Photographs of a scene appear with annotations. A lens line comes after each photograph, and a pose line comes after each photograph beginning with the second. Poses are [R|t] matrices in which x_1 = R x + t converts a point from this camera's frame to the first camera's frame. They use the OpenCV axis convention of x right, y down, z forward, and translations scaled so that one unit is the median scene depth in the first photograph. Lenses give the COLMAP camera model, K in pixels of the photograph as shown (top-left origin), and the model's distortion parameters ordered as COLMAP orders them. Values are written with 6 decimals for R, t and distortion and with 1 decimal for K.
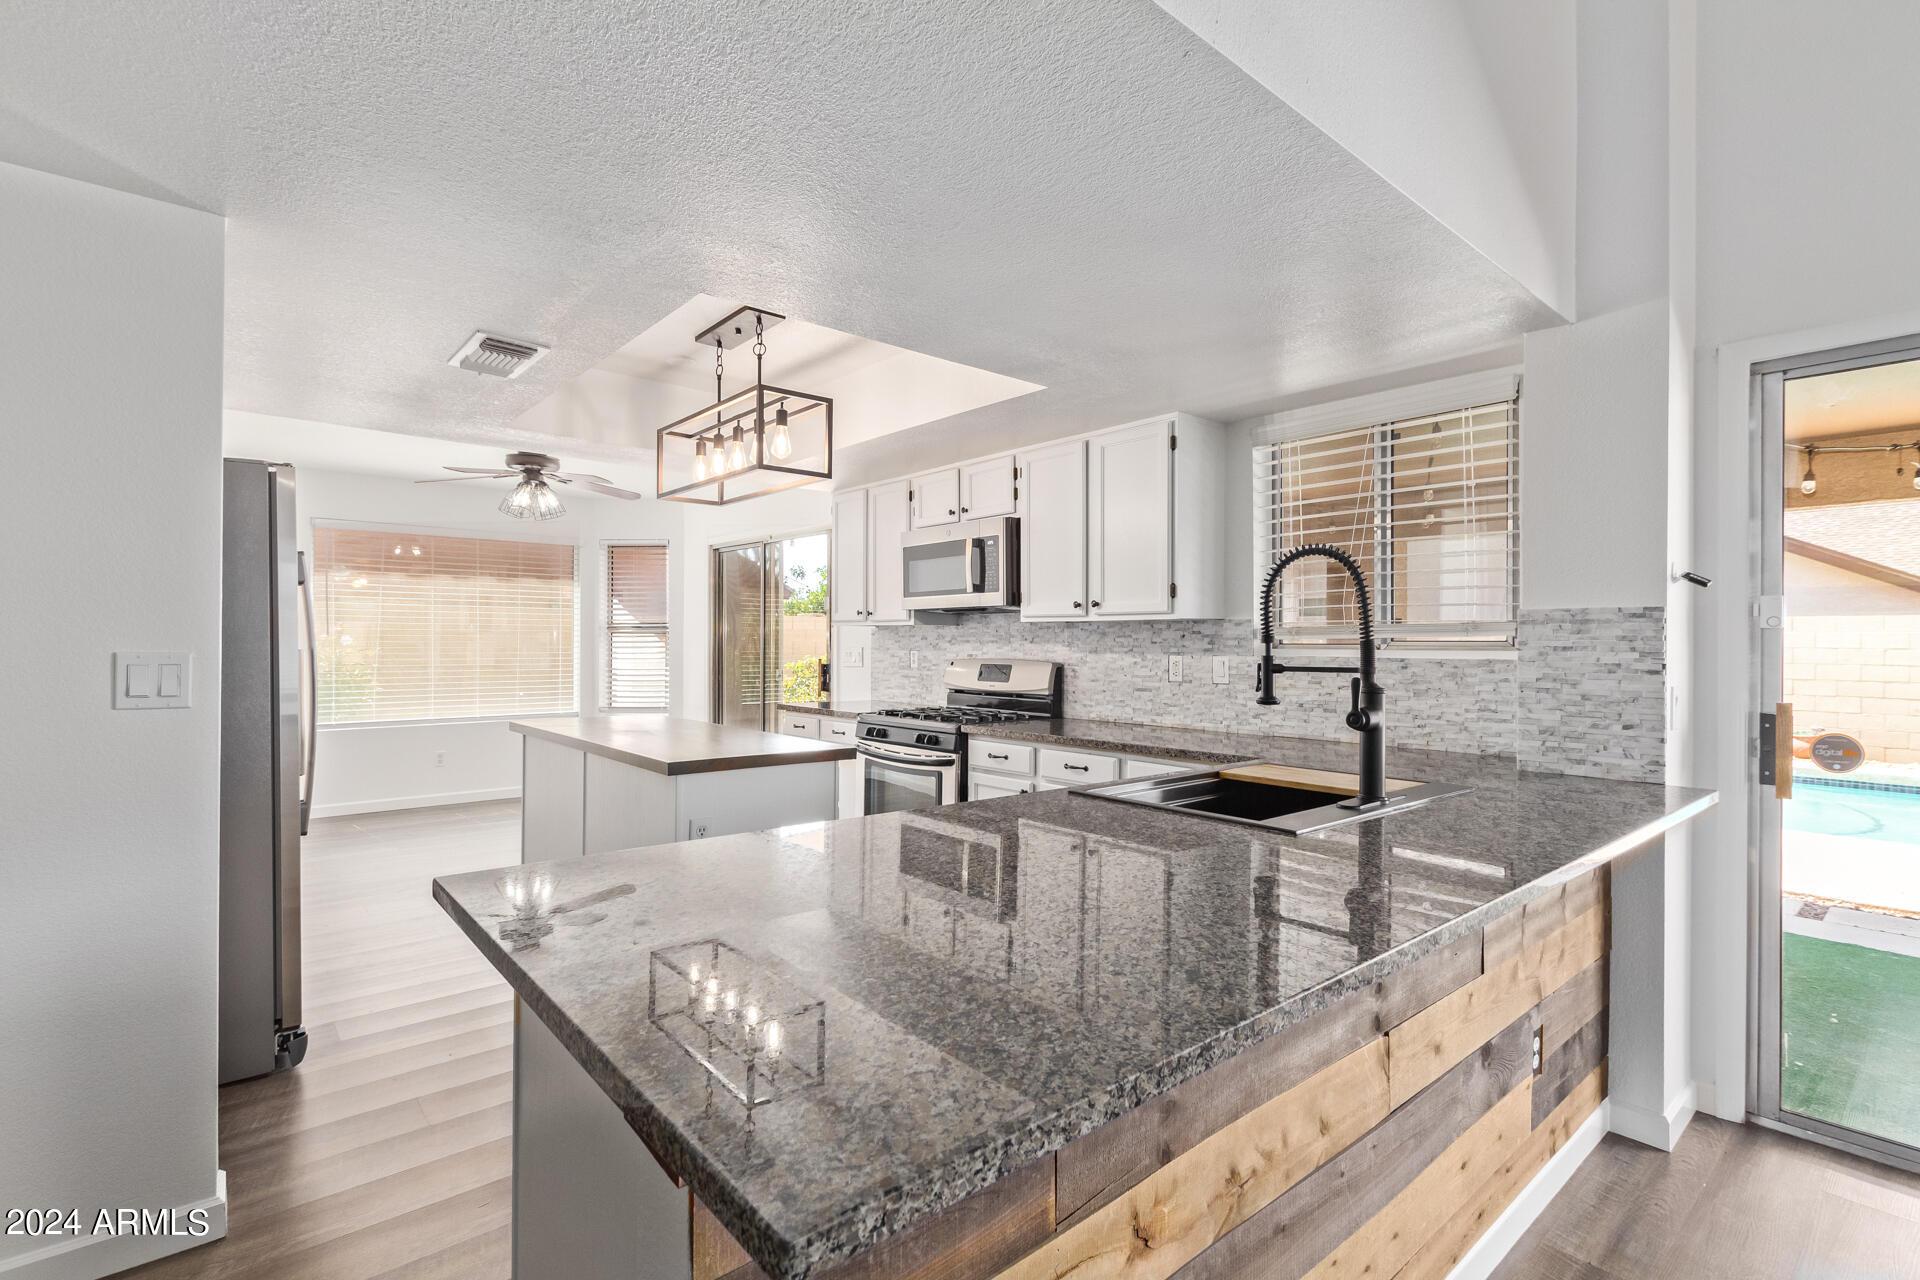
lens RADIAL K [[885.6, 0, 960.0], [0, 885.6, 640.0], [0, 0, 1]] dist [0.001751, 0.000378]
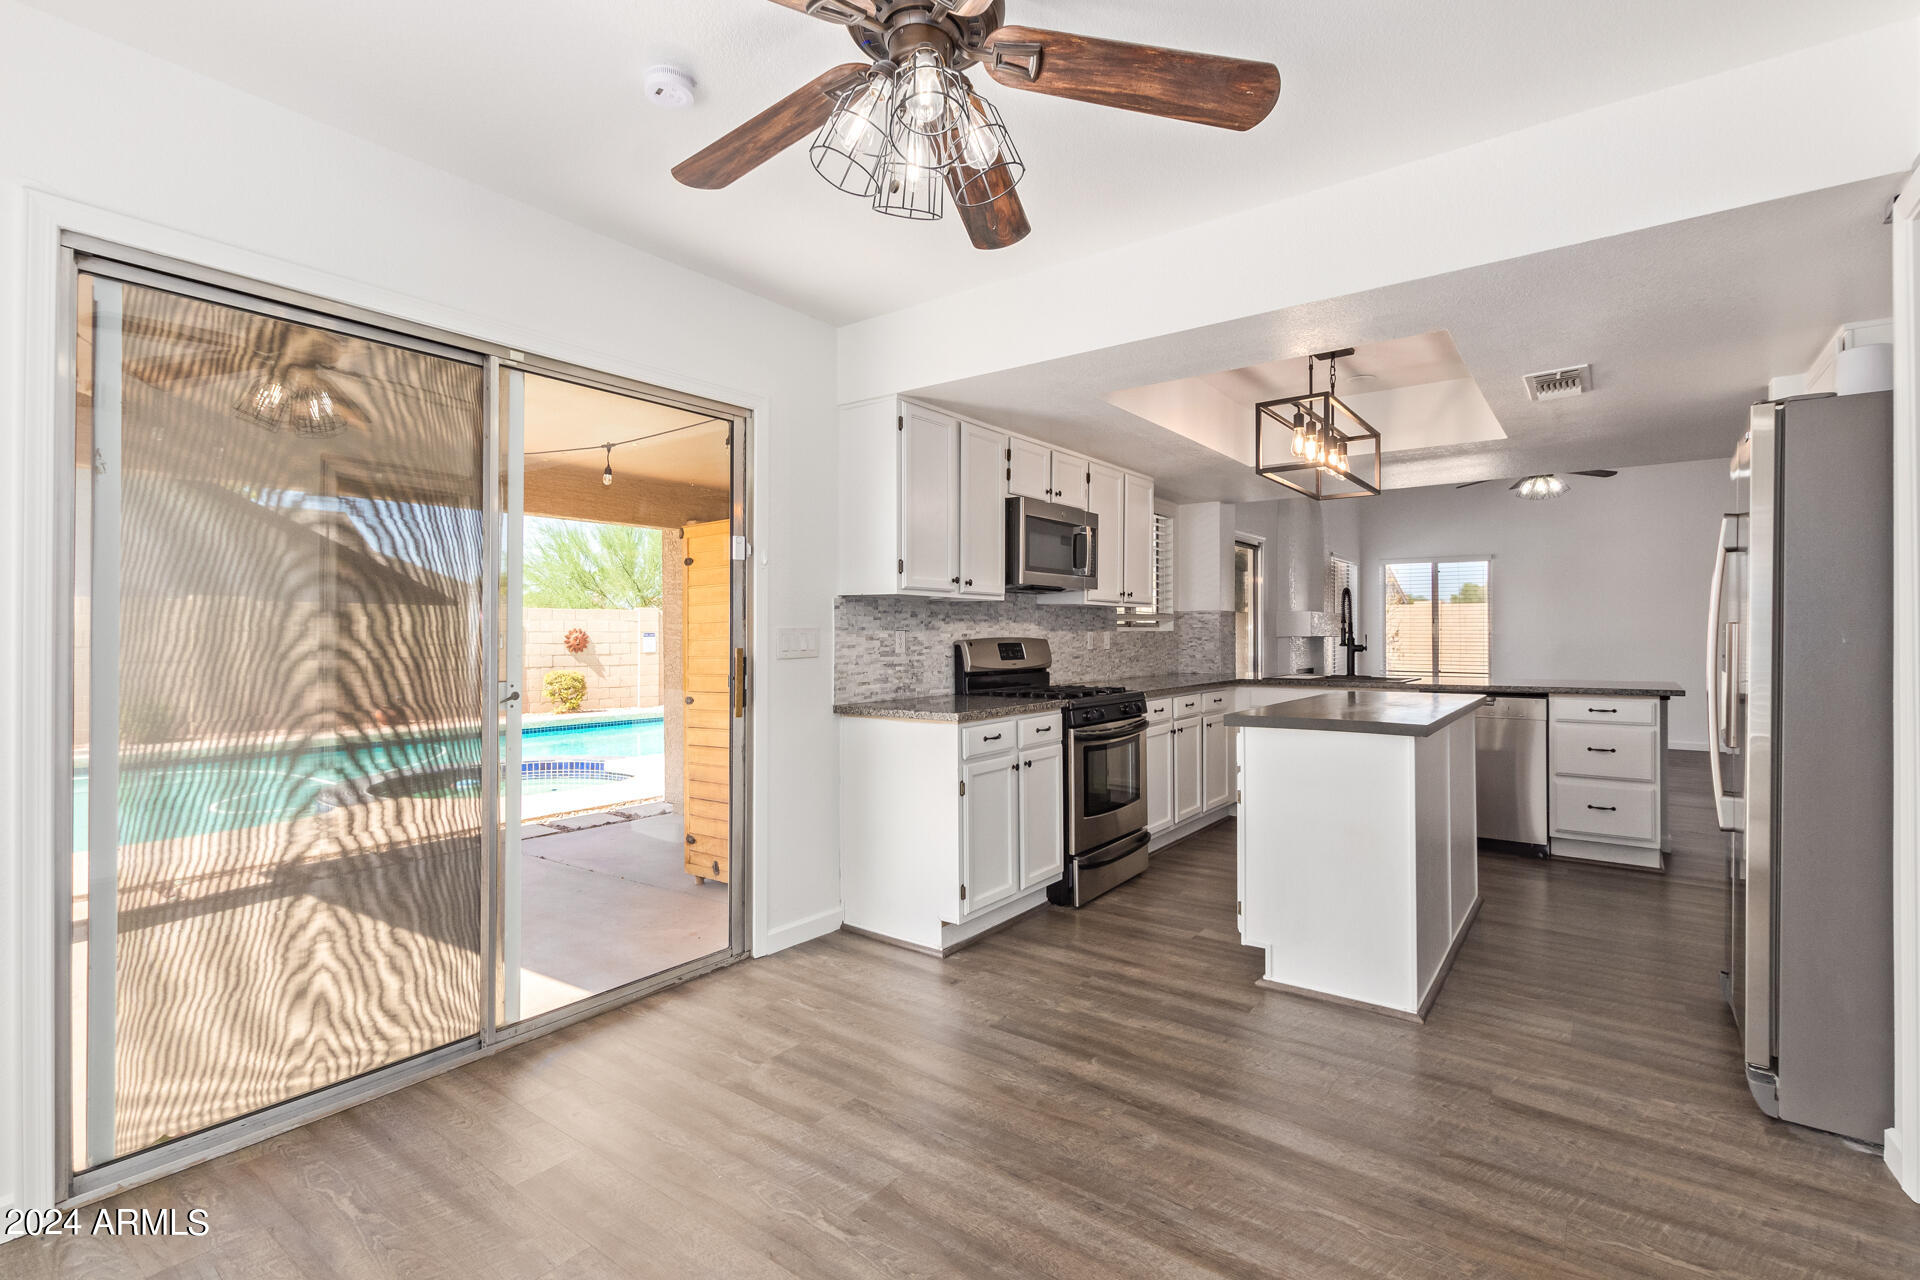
lens RADIAL K [[911.5, 0, 985.8], [0, 911.5, 637.4], [0, 0, 1]] dist [0.013035, 0.000168]
pose [[-0.254592, -0.006469, 0.967027, -1.096657], [0.000541, 0.999977, 0.006832, 0.016148], [-0.967048, 0.002262, -0.254583, 1.479564]]
